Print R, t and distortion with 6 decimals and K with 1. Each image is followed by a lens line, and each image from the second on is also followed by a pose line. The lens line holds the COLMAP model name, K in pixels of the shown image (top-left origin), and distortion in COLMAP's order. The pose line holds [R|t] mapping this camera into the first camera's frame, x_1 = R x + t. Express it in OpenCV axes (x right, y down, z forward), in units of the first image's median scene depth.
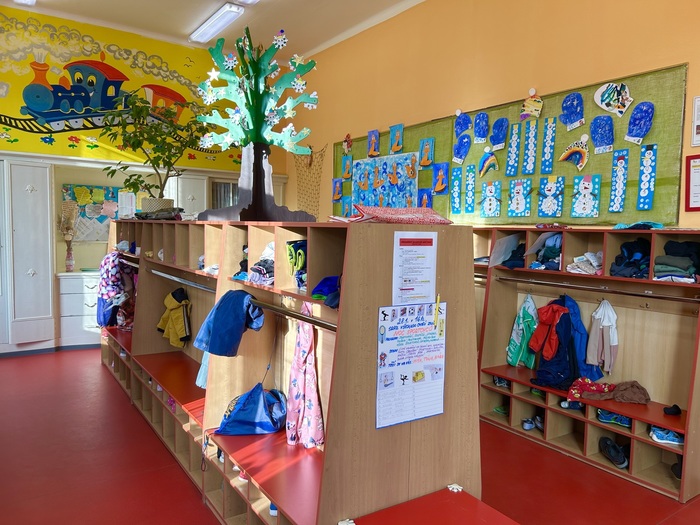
lens RADIAL K [[524.0, 0, 350.0], [0, 524.0, 262.5], [0, 0, 1]] dist [0.046853, -0.008264]
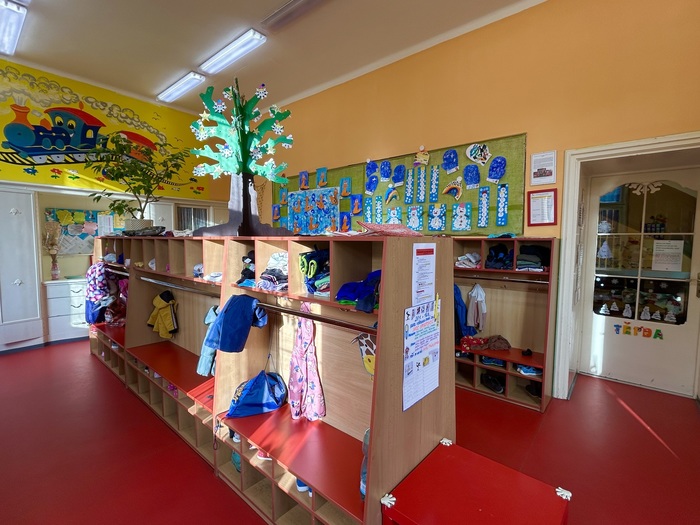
lens RADIAL K [[332.2, 0, 349.2], [0, 332.2, 260.6], [0, 0, 1]] dist [0.001357, 0.008794]
pose [[0.967253, -0.033797, 0.251555, -0.124043], [0.033538, 0.999423, 0.005319, -0.015233], [-0.251590, 0.003292, 0.967828, 0.158835]]
